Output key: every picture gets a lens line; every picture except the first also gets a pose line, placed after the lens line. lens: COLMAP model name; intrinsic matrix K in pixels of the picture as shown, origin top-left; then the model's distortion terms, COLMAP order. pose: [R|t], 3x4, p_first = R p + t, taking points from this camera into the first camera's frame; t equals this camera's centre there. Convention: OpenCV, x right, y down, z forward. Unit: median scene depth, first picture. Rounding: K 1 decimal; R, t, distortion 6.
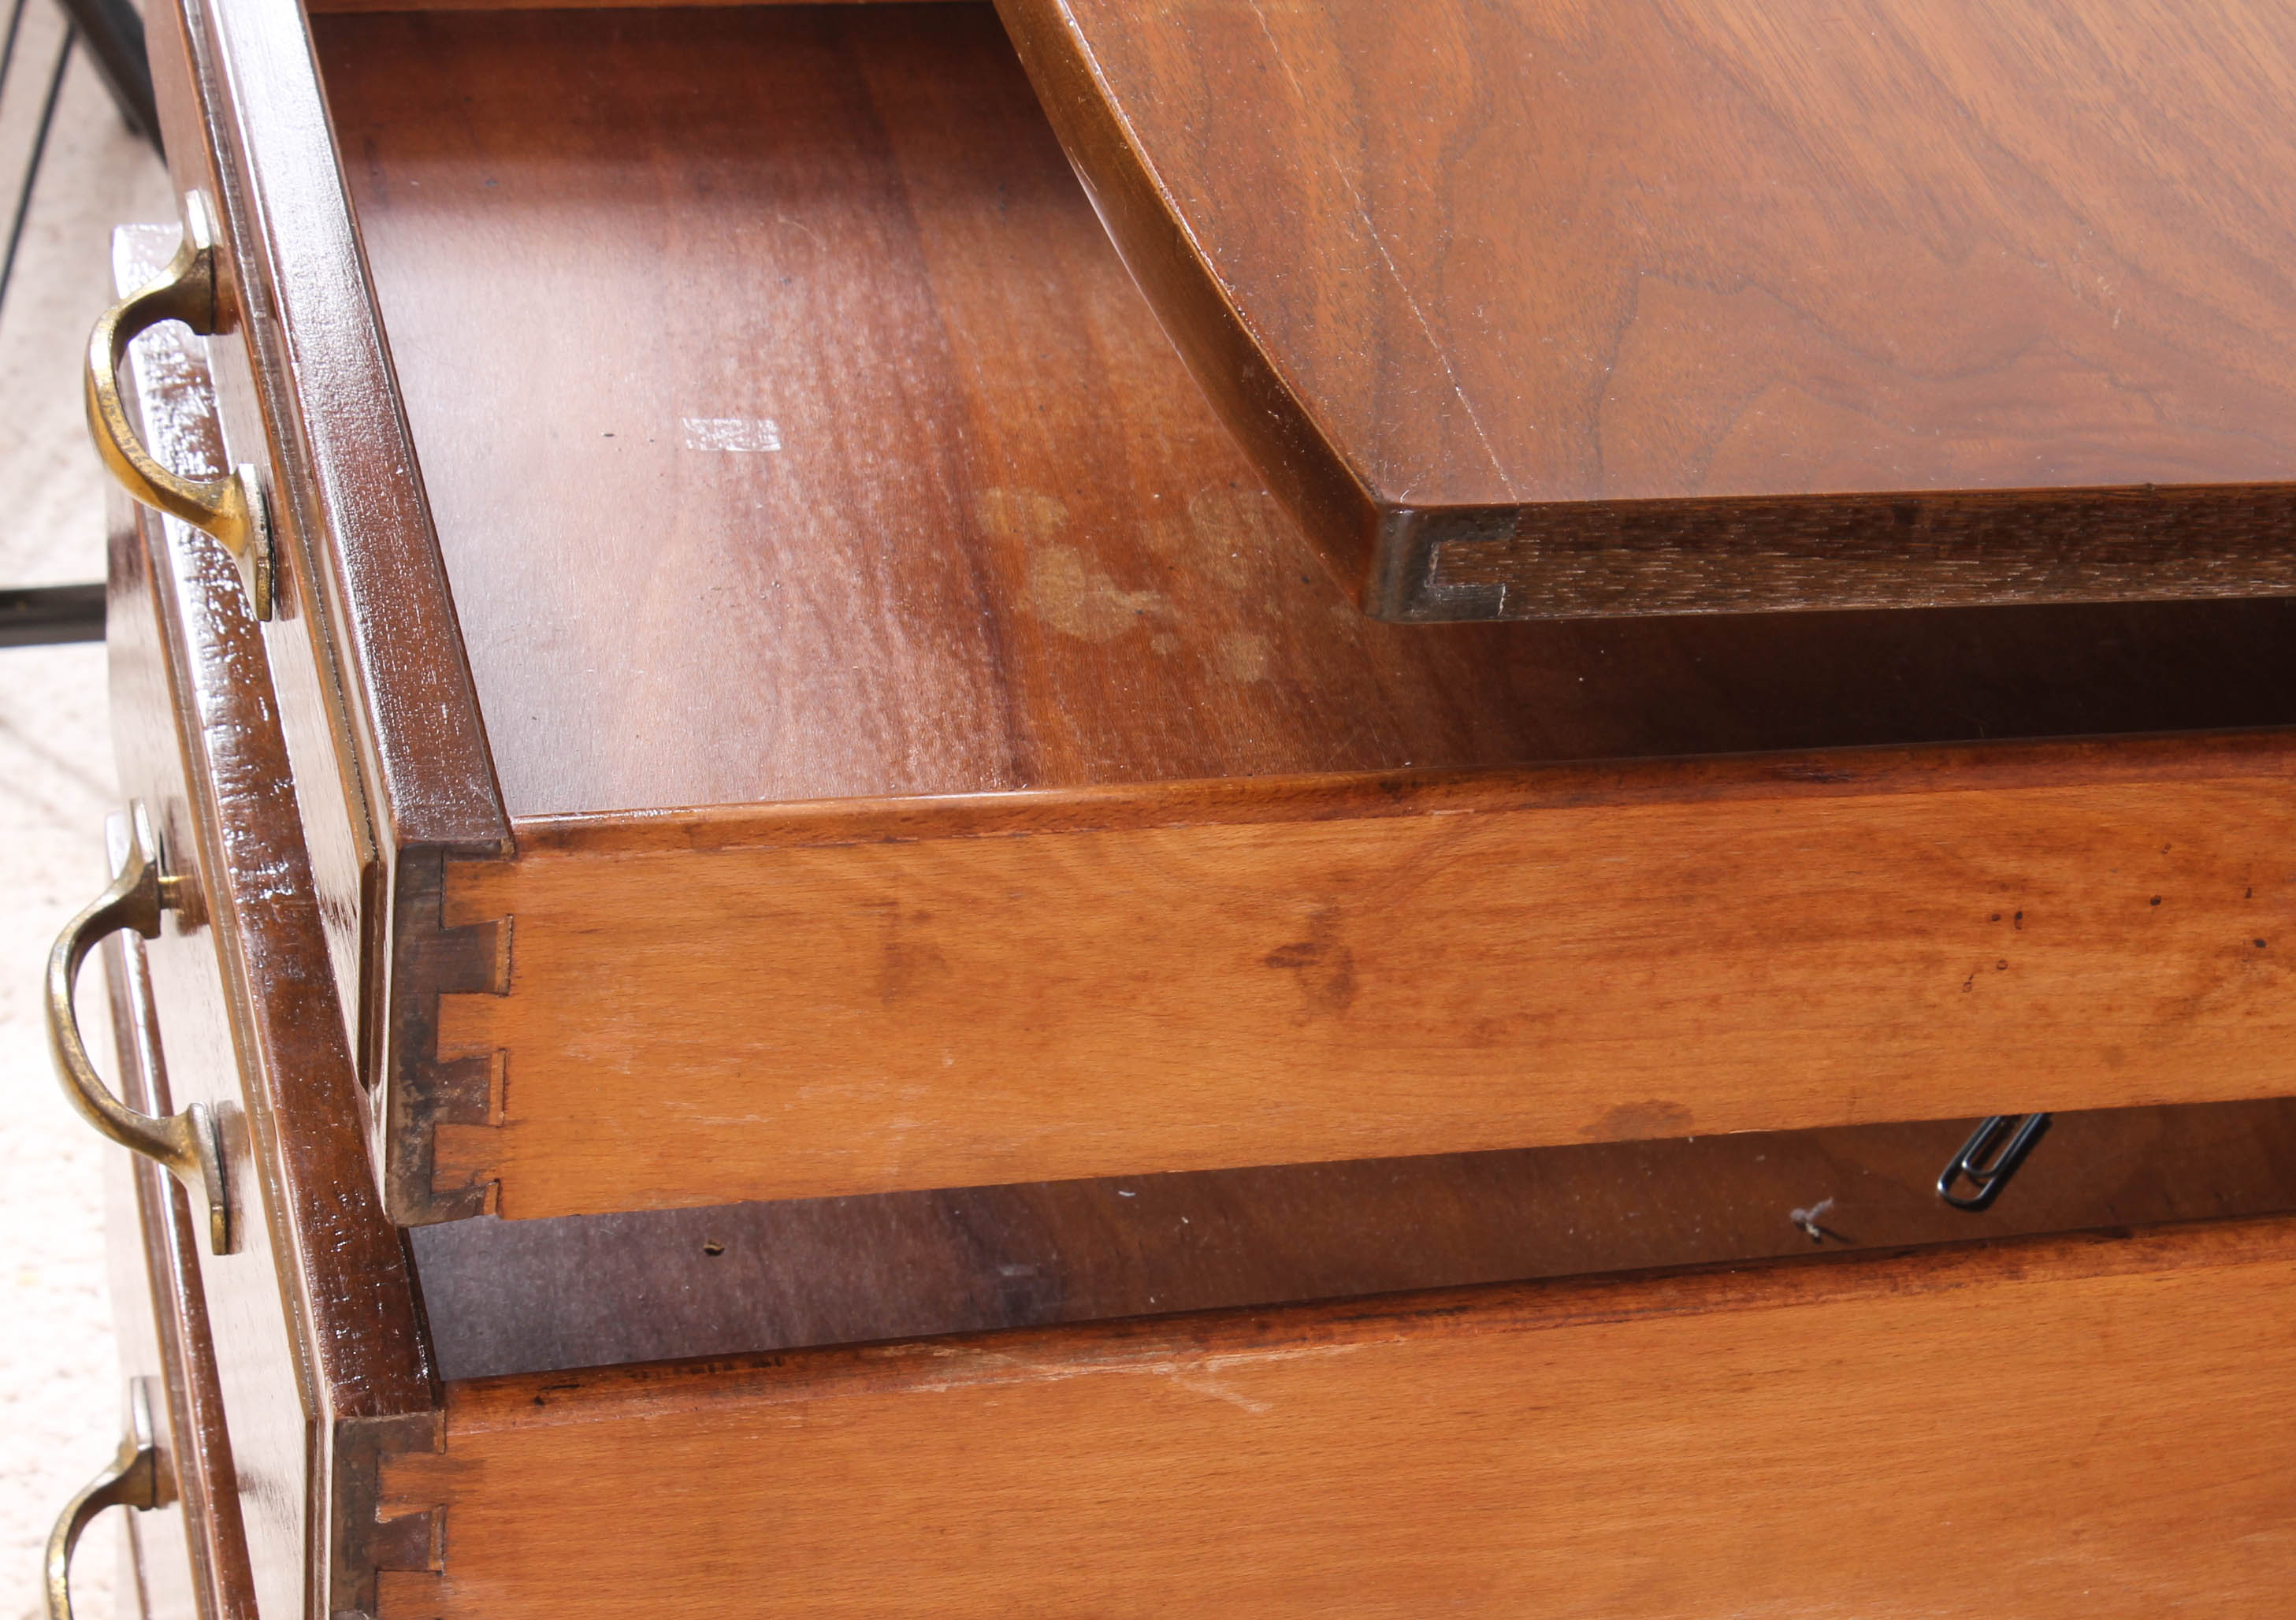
lens RADIAL K [[5776.2, 0, 1156.5], [0, 5776.2, 816.2], [0, 0, 1]] dist [0.063995, 0.000000]
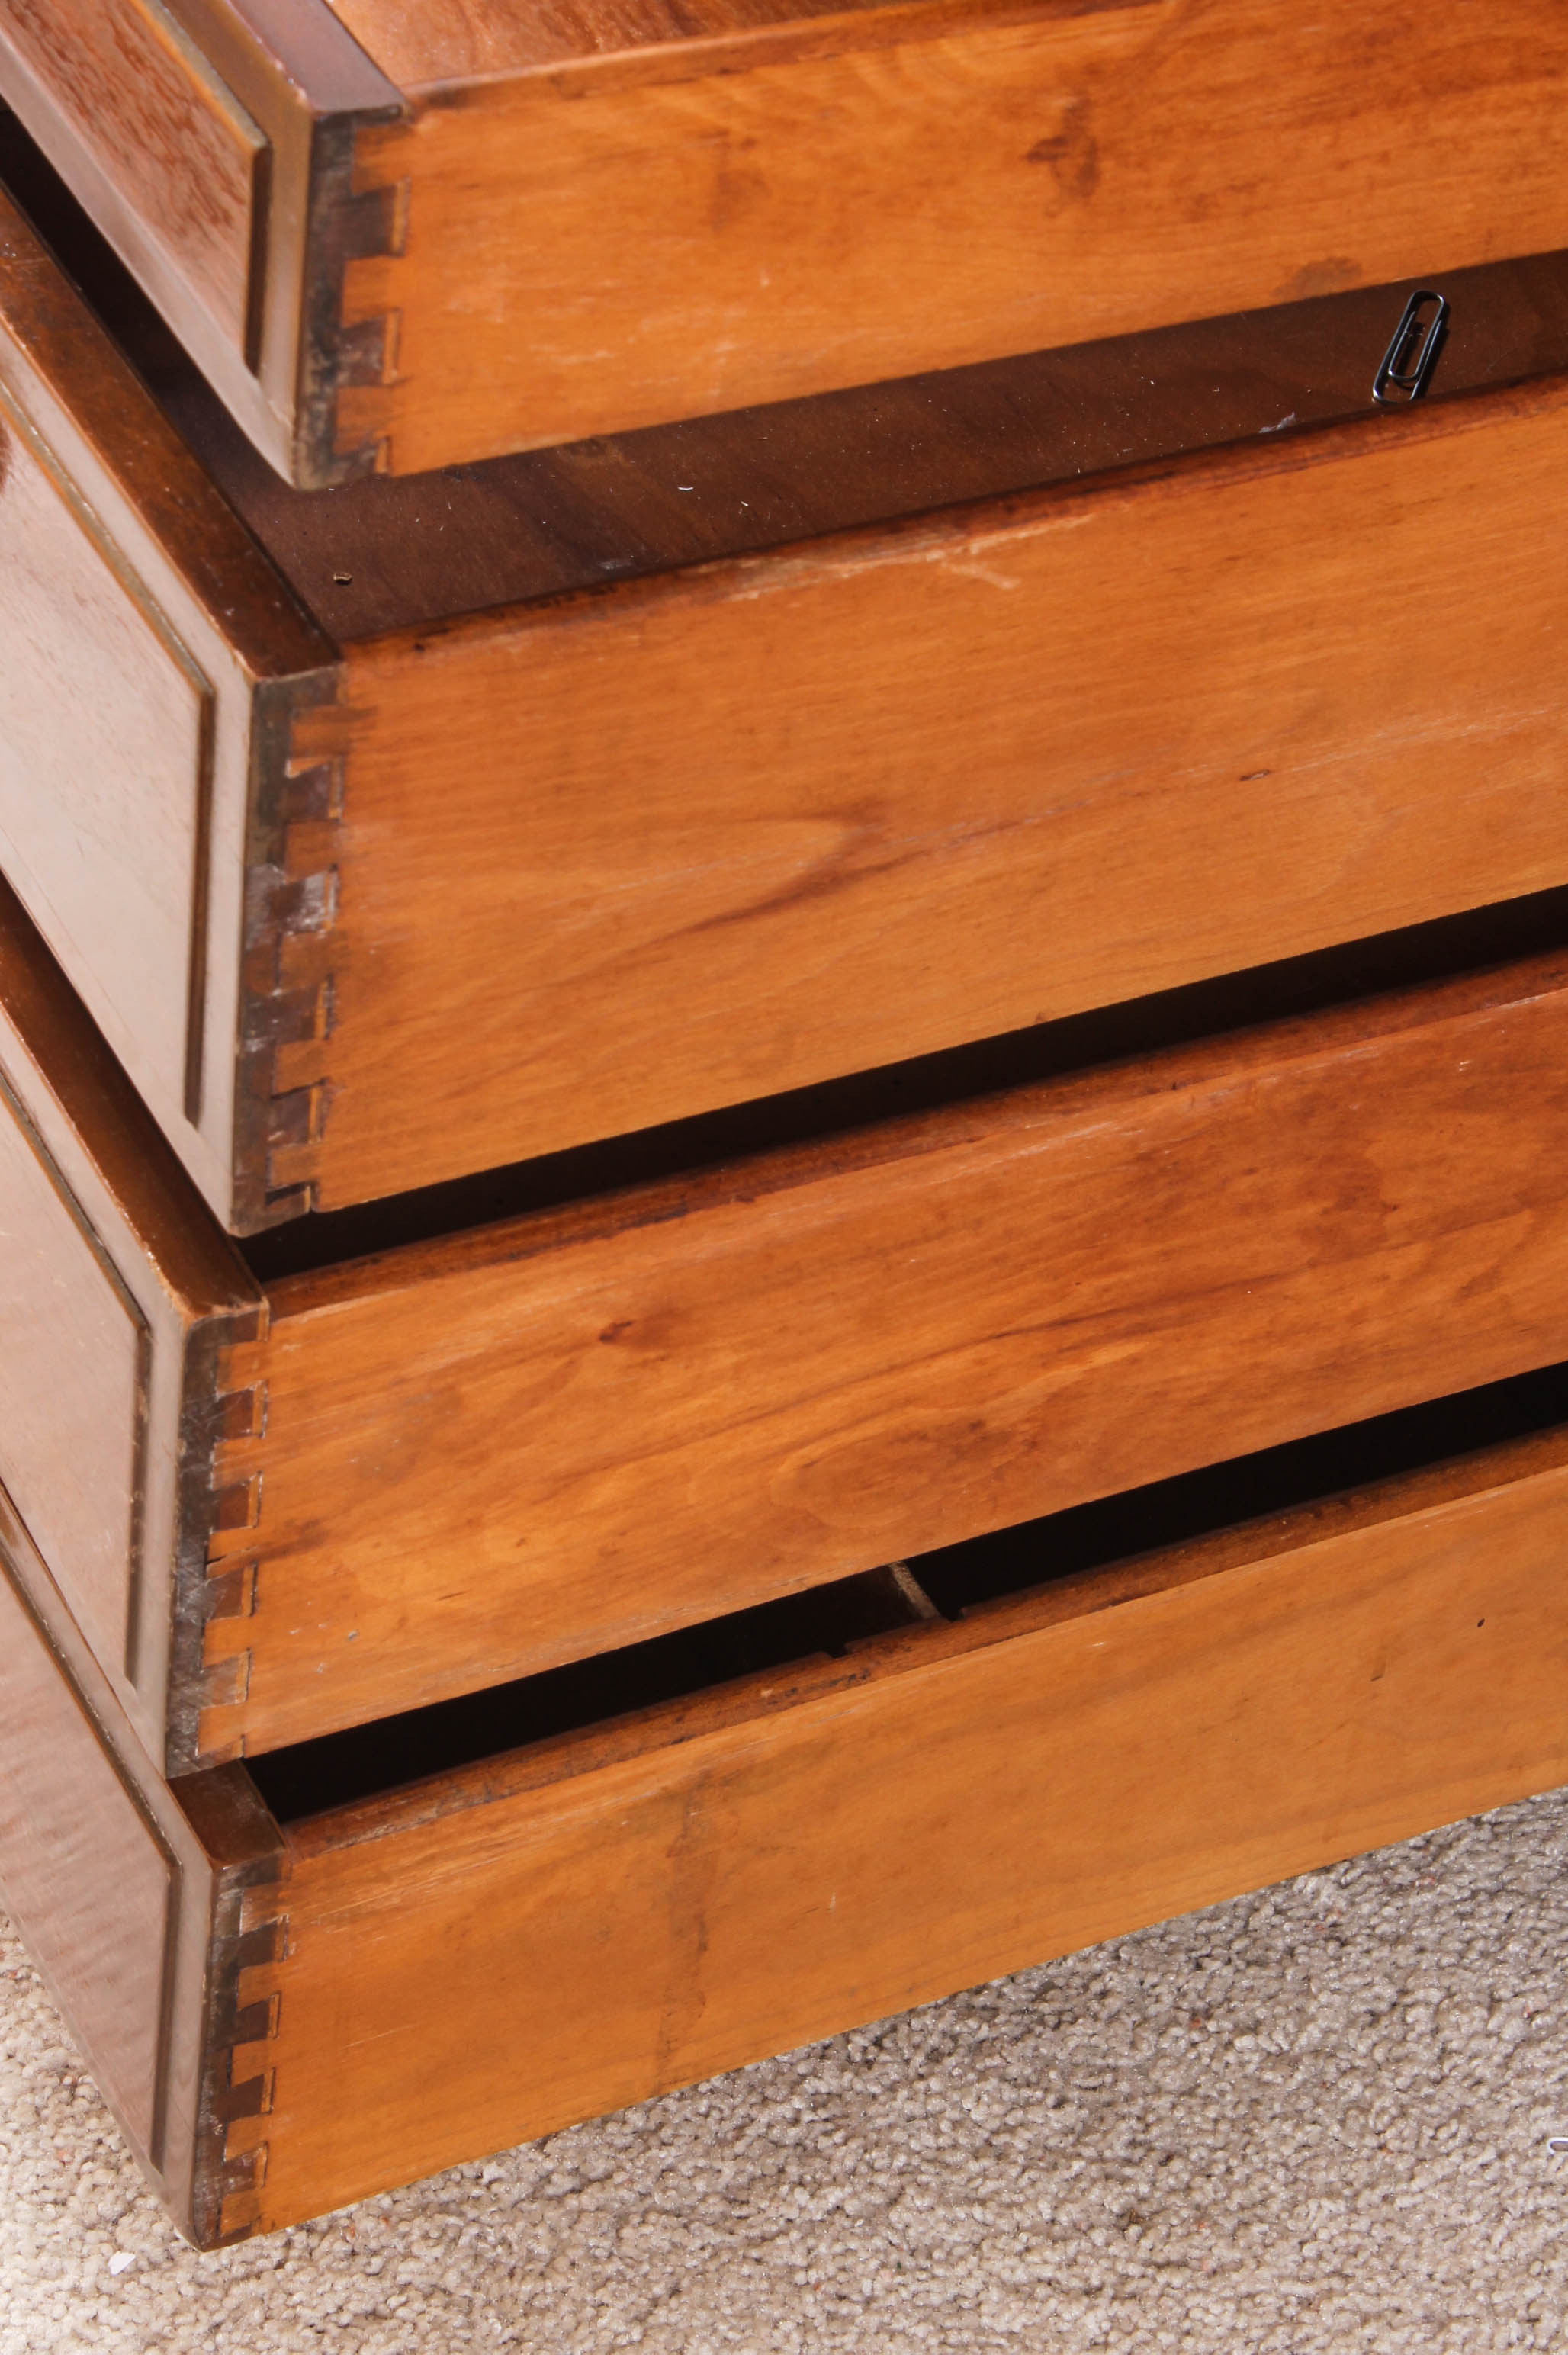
lens RADIAL K [[5630.9, 0, 760.2], [0, 5630.9, 1168.4], [0, 0, 1]] dist [0.074741, 0.000000]
pose [[0.972180, -0.151551, 0.178604, -0.249656], [0.128715, 0.982693, 0.133219, 0.063637], [-0.195702, -0.106523, 0.974861, -0.072424]]
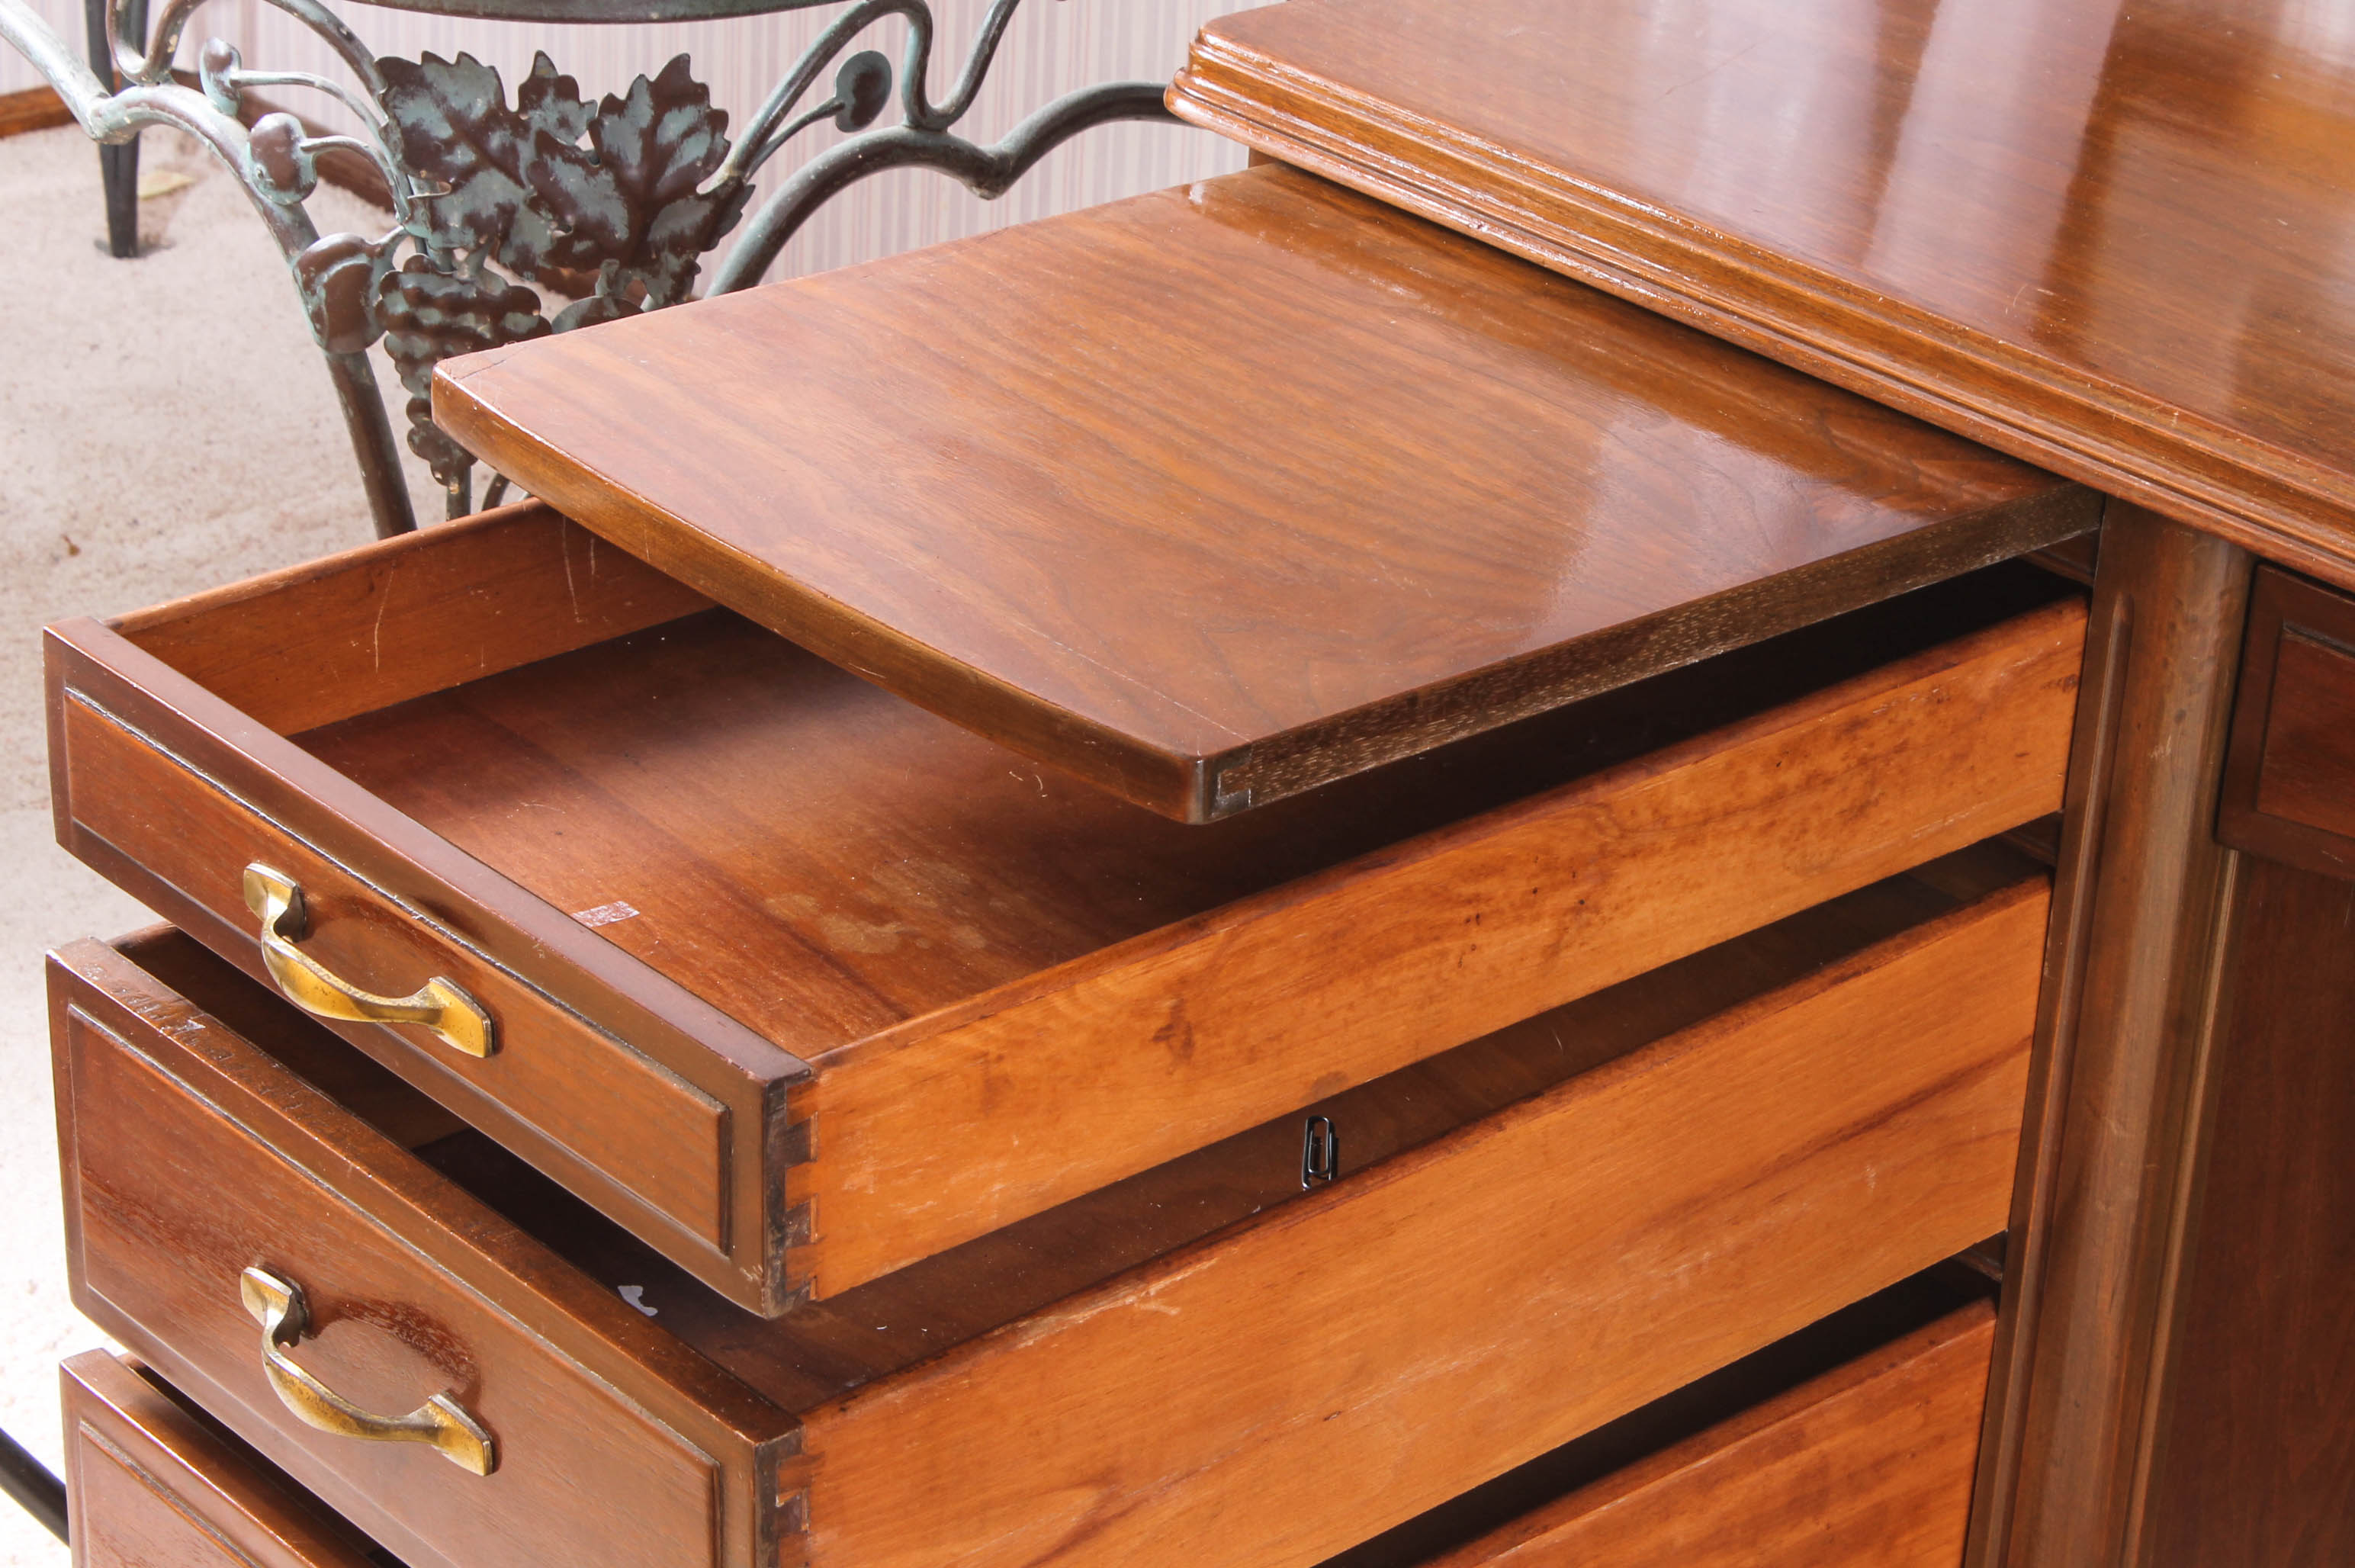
lens RADIAL K [[5630.9, 0, 1163.6], [0, 5630.9, 779.0], [0, 0, 1]] dist [0.074741, 0.000000]
pose [[0.883487, -0.264210, 0.386838, -0.623630], [0.316991, 0.945182, -0.078408, 0.085063], [-0.344916, 0.191896, 0.918808, -0.621934]]
